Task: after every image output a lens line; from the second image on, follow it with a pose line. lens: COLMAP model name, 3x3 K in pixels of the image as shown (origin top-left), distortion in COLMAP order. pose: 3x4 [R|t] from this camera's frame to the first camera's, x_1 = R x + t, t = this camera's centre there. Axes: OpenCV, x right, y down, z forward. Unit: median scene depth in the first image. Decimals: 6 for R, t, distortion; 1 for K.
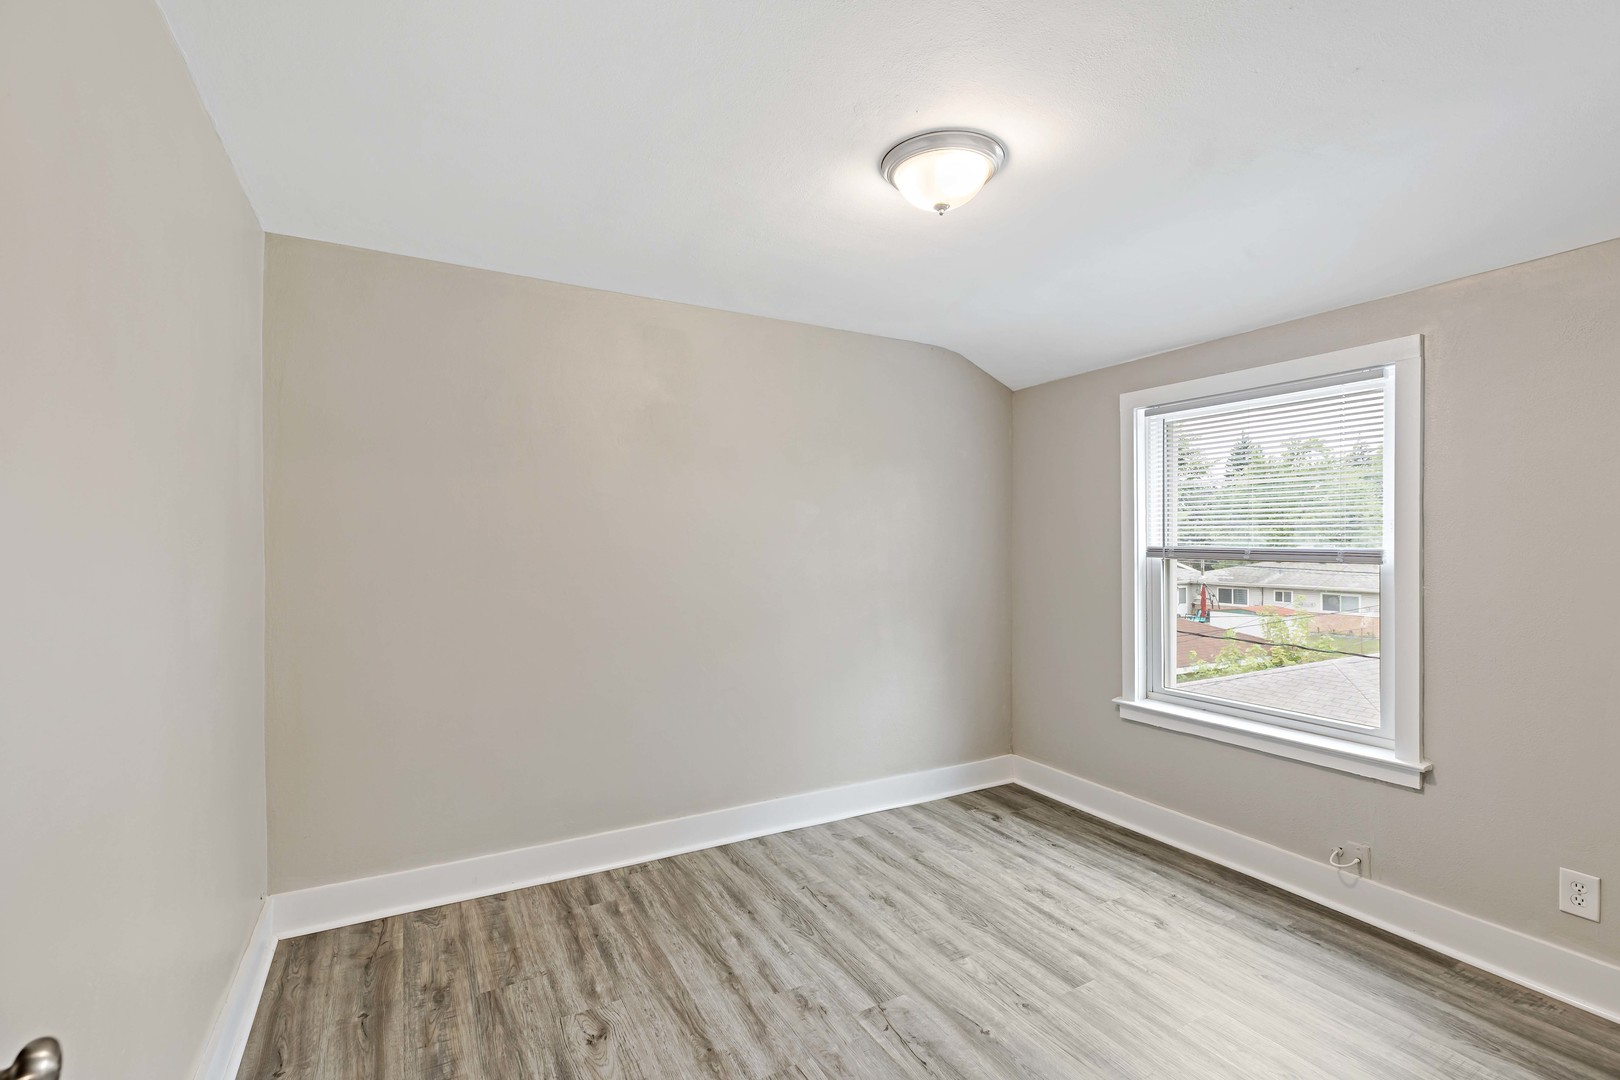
lens RADIAL K [[731.2, 0, 803.5], [0, 731.2, 547.3], [0, 0, 1]] dist [0.005232, -0.000690]
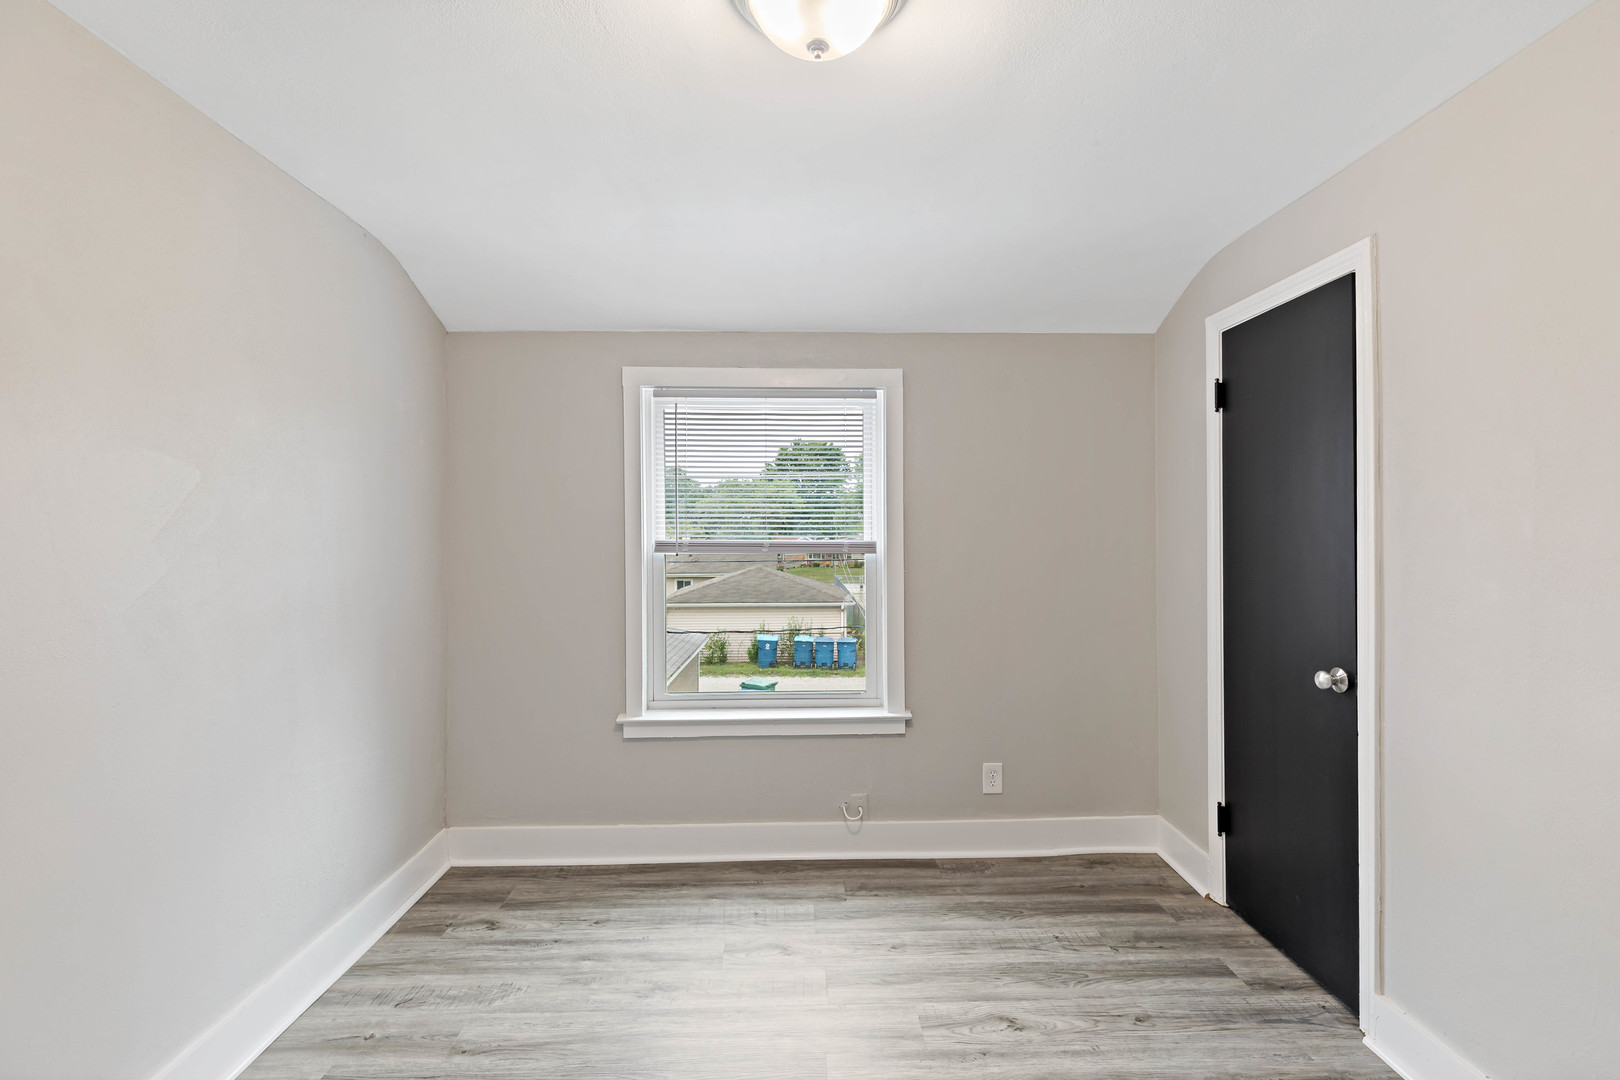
lens RADIAL K [[731.2, 0, 812.1], [0, 731.2, 528.0], [0, 0, 1]] dist [0.005232, -0.000690]
pose [[0.450189, 0.003980, 0.892924, -0.260068], [0.009084, 0.999918, -0.009037, -0.007332], [-0.892887, 0.012179, 0.450116, 0.440715]]
